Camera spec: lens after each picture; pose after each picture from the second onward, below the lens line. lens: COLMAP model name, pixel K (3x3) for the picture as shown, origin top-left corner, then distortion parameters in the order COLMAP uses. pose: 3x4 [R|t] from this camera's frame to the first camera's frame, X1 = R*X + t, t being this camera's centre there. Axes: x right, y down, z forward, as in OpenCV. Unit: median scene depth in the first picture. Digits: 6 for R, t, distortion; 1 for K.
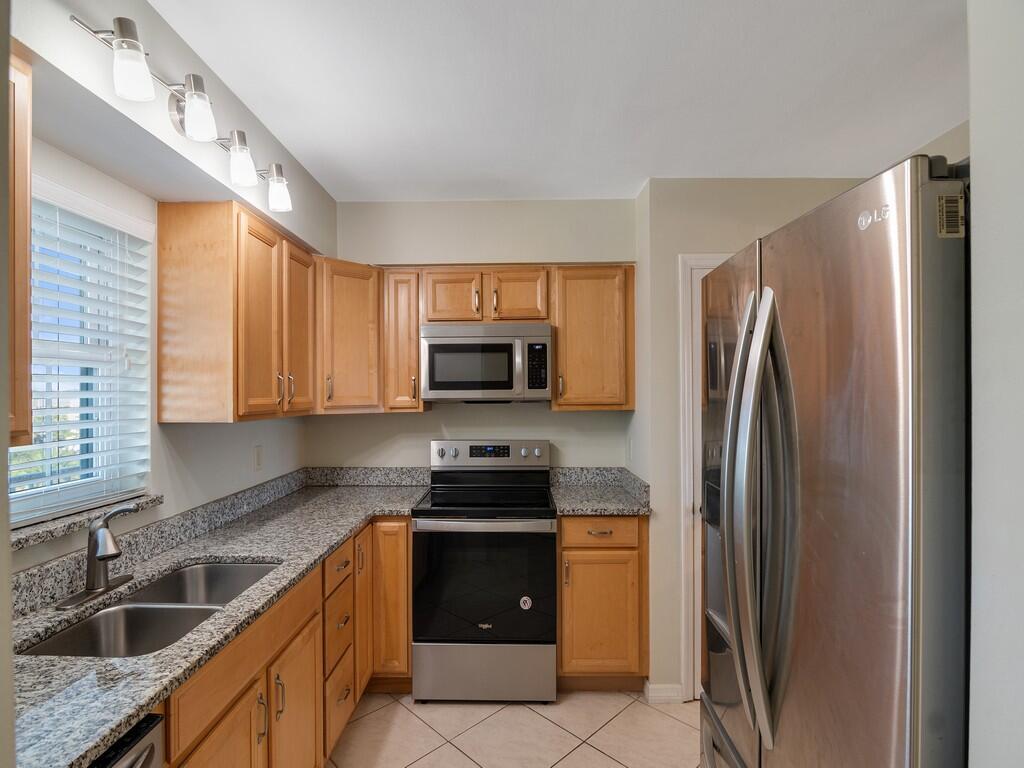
lens RADIAL K [[504.3, 0, 508.2], [0, 504.3, 386.2], [0, 0, 1]] dist [-0.011103, -0.002250]
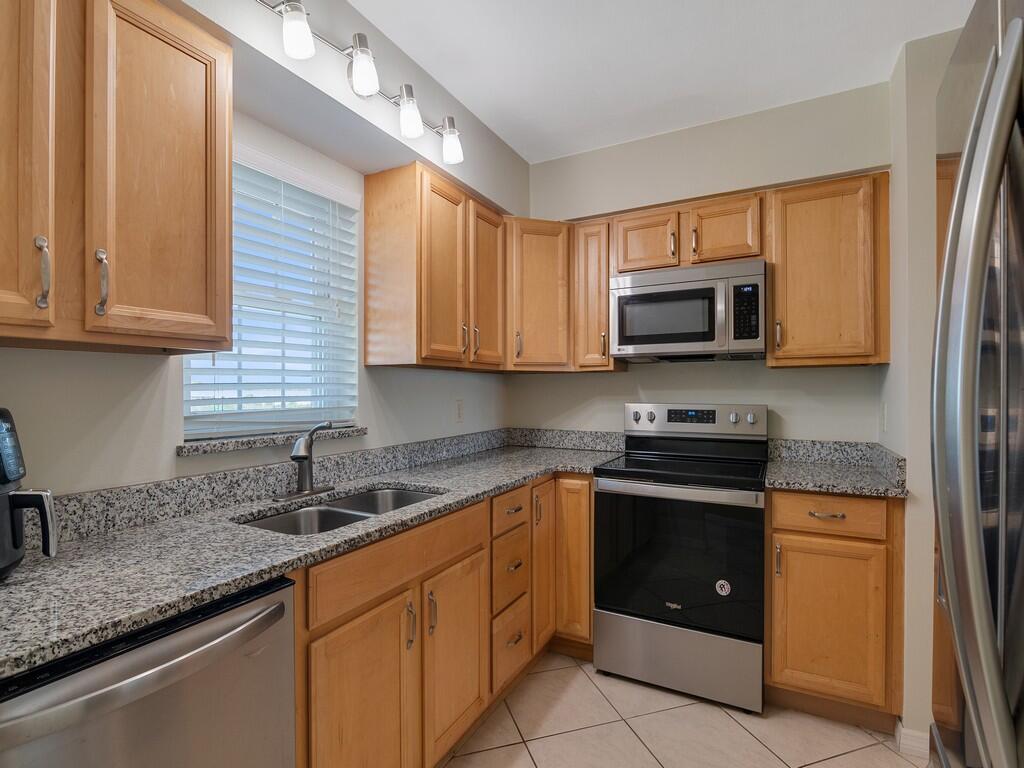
lens RADIAL K [[504.3, 0, 510.6], [0, 504.3, 387.7], [0, 0, 1]] dist [-0.011103, -0.002250]
pose [[0.889337, 0.002192, -0.457248, 0.102360], [0.001599, 0.999967, 0.007906, 0.087159], [0.457250, -0.007762, 0.889304, 0.088301]]
